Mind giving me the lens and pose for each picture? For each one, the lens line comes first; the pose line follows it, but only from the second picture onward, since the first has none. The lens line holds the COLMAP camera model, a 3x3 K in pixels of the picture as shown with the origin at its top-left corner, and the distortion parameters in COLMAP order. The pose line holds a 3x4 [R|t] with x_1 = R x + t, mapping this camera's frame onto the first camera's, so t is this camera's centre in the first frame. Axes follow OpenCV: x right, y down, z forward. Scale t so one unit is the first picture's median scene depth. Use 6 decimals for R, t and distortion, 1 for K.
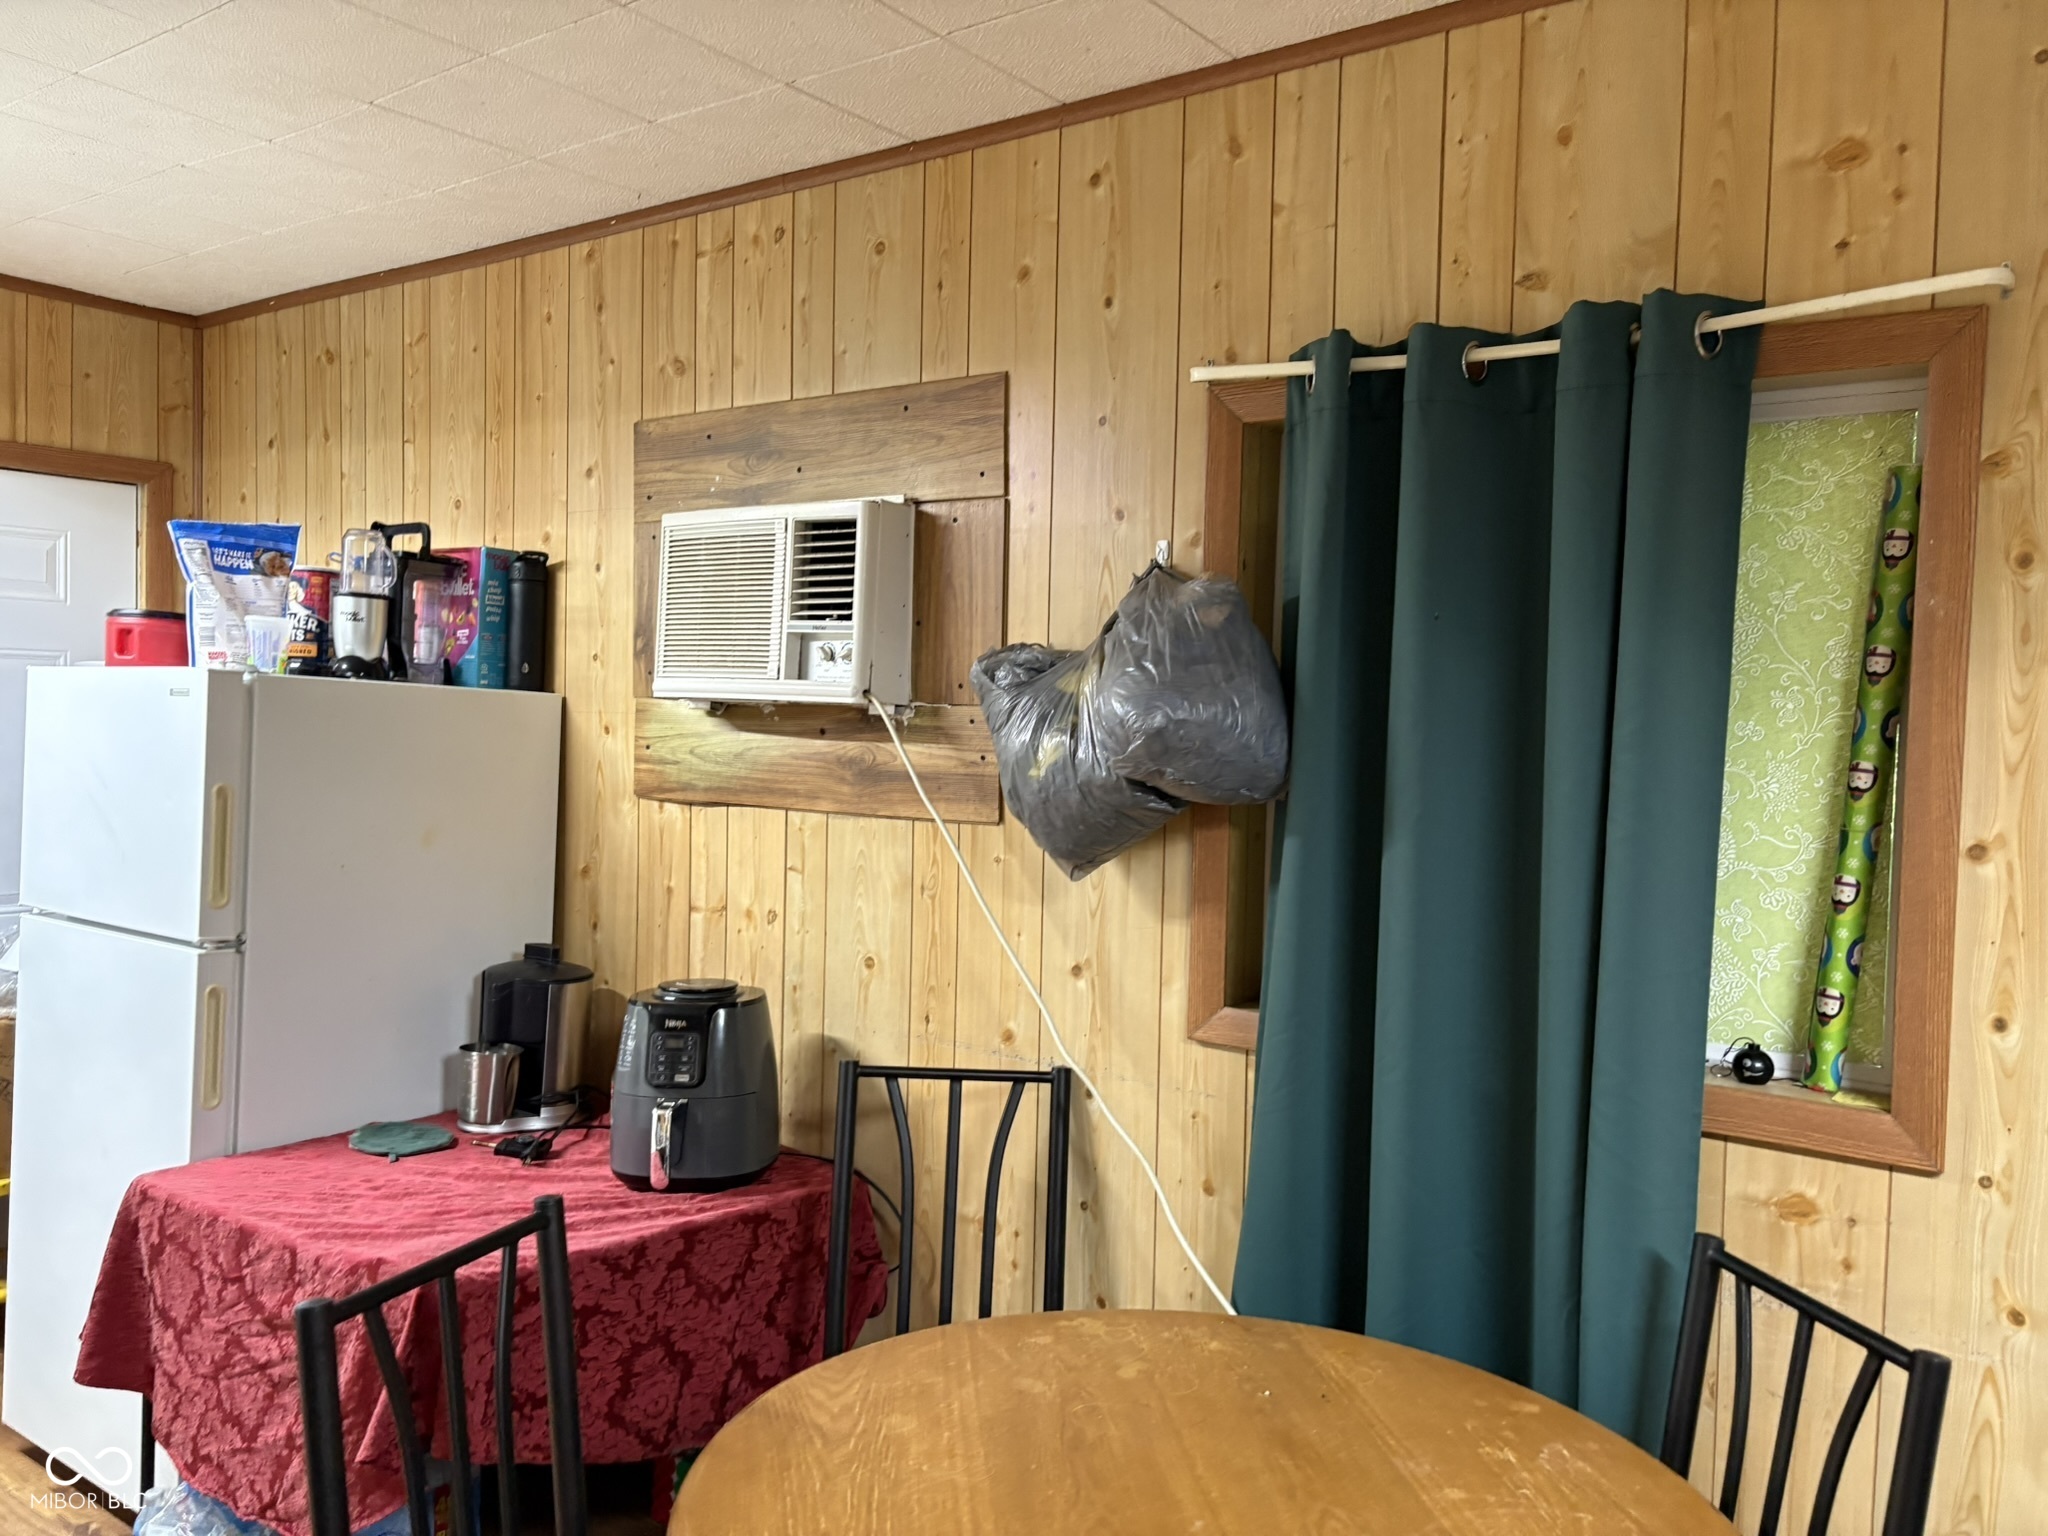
lens RADIAL K [[1557.1, 0, 1026.5], [0, 1557.1, 771.4], [0, 0, 1]] dist [0.055696, -0.061594]
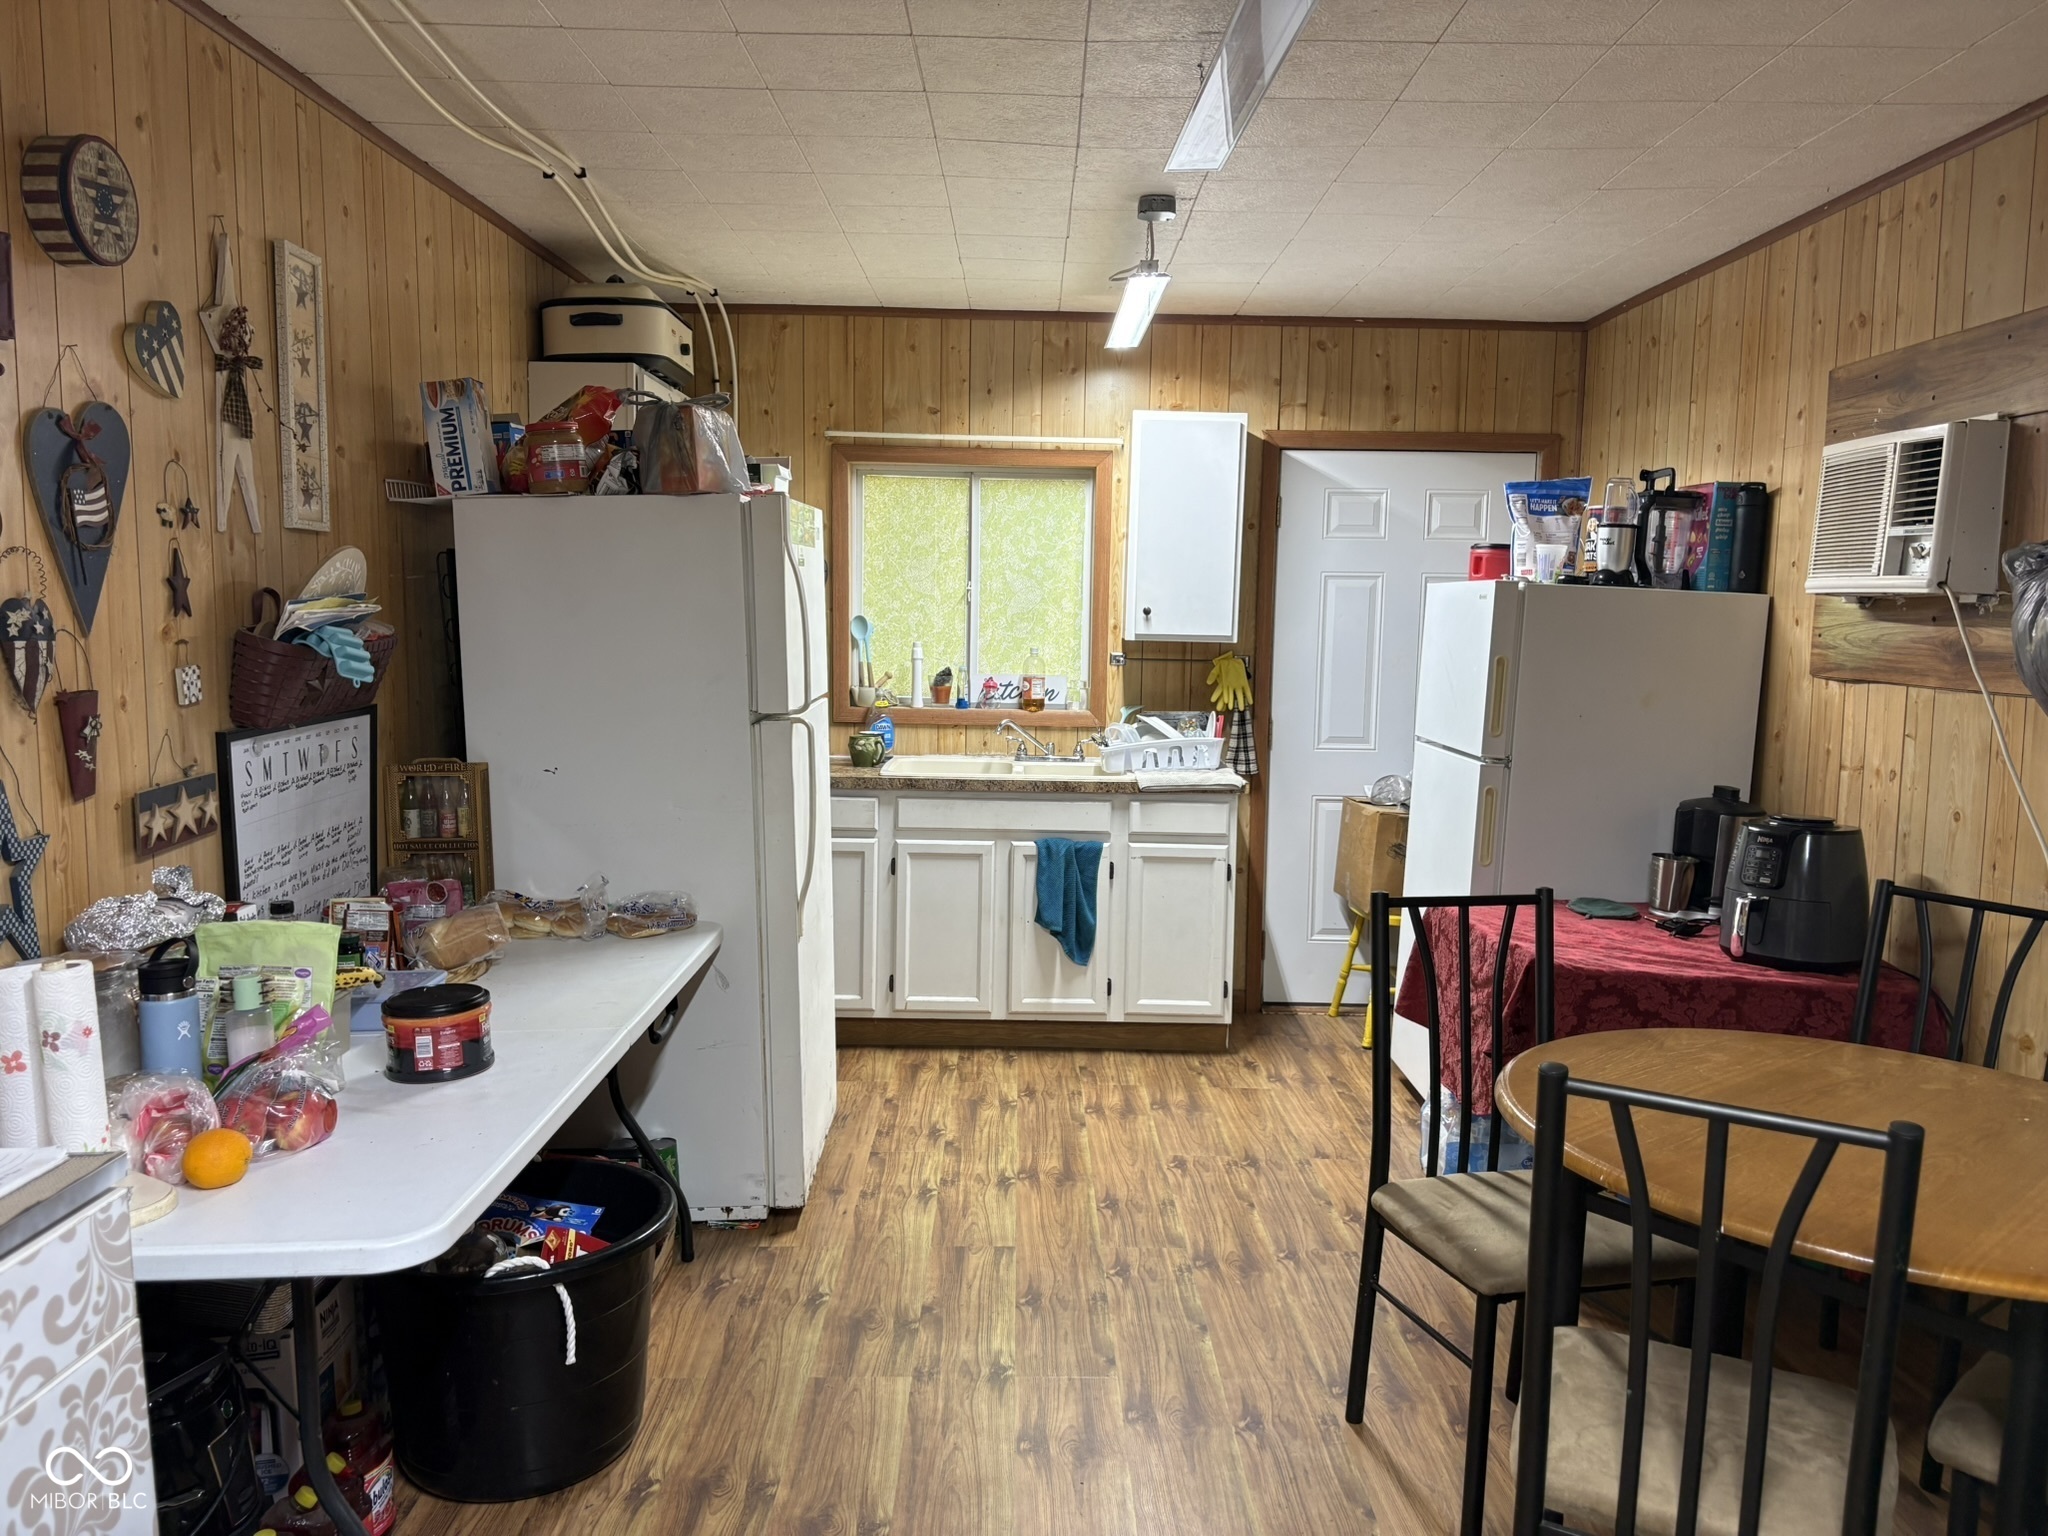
lens RADIAL K [[1557.1, 0, 1025.0], [0, 1557.1, 773.9], [0, 0, 1]] dist [0.055696, -0.061594]
pose [[0.588561, 0.074284, -0.805033, 0.412744], [-0.035484, 0.997184, 0.066072, 0.035045], [0.807674, -0.010321, 0.589539, -0.251732]]
